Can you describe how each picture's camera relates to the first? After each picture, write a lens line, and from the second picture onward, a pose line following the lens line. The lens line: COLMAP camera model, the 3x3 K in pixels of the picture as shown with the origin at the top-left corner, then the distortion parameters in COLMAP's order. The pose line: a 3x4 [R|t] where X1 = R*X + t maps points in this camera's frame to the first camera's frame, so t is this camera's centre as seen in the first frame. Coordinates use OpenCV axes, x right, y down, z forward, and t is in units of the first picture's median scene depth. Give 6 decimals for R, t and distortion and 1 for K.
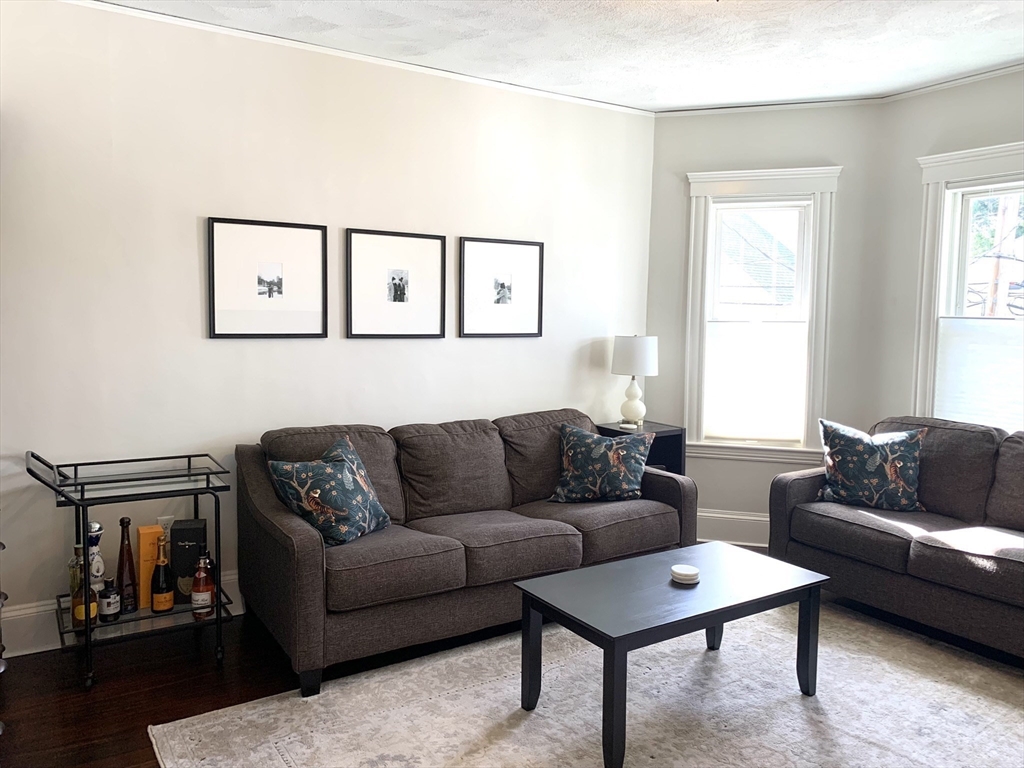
lens RADIAL K [[781.5, 0, 508.1], [0, 781.5, 377.0], [0, 0, 1]] dist [0.054547, -0.067711]
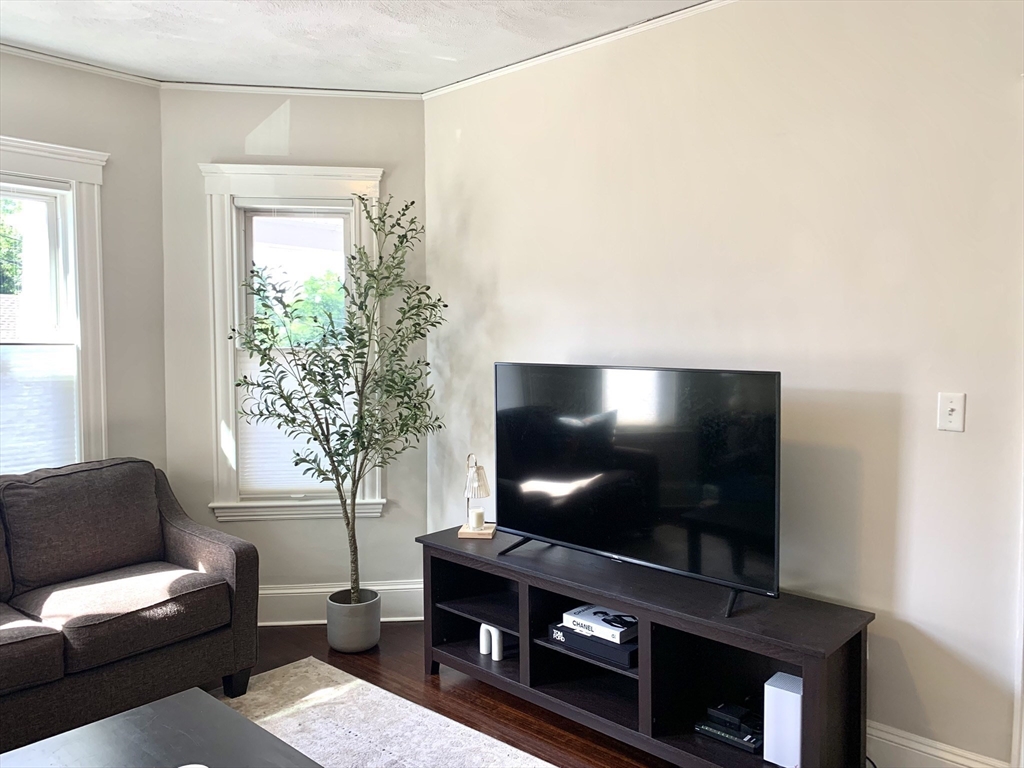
lens RADIAL K [[781.5, 0, 508.1], [0, 781.5, 377.0], [0, 0, 1]] dist [0.054547, -0.067711]
pose [[-0.252641, -0.073110, 0.964794, -0.296098], [0.077007, 0.992459, 0.095371, -0.073482], [-0.964491, 0.098390, -0.245106, 0.658059]]
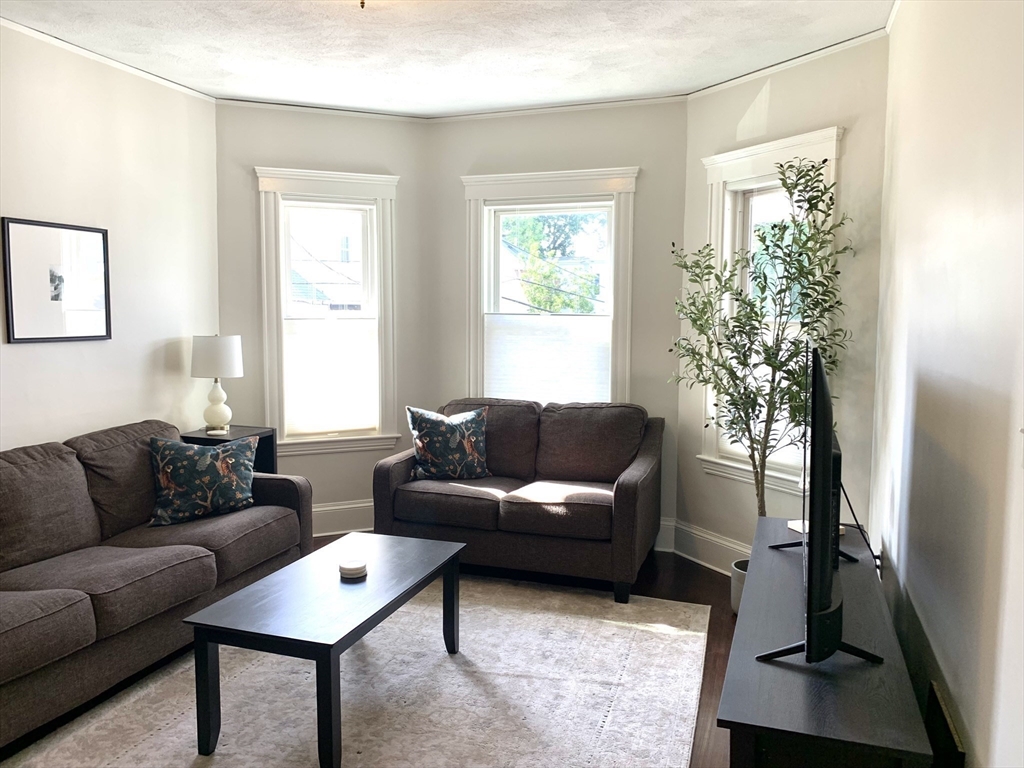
lens RADIAL K [[780.6, 0, 506.1], [0, 780.6, 379.0], [0, 0, 1]] dist [0.099236, -0.160531]
pose [[0.792401, -0.064410, 0.606591, -0.162813], [0.059104, 0.997838, 0.028745, -0.008801], [-0.607131, 0.013074, 0.794494, 0.048457]]
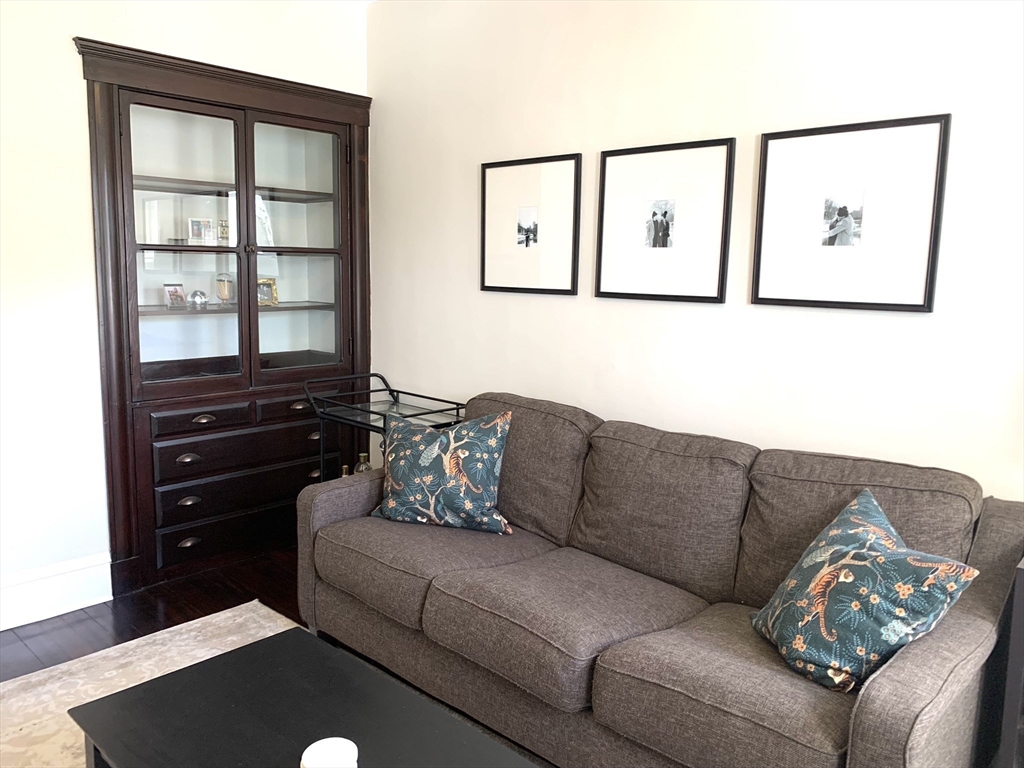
lens RADIAL K [[781.5, 0, 508.1], [0, 781.5, 377.0], [0, 0, 1]] dist [0.054547, -0.067711]
pose [[0.236710, 0.122678, -0.963804, 0.522743], [-0.099255, 0.989860, 0.101617, -0.040221], [0.966497, 0.071609, 0.246486, 0.717798]]
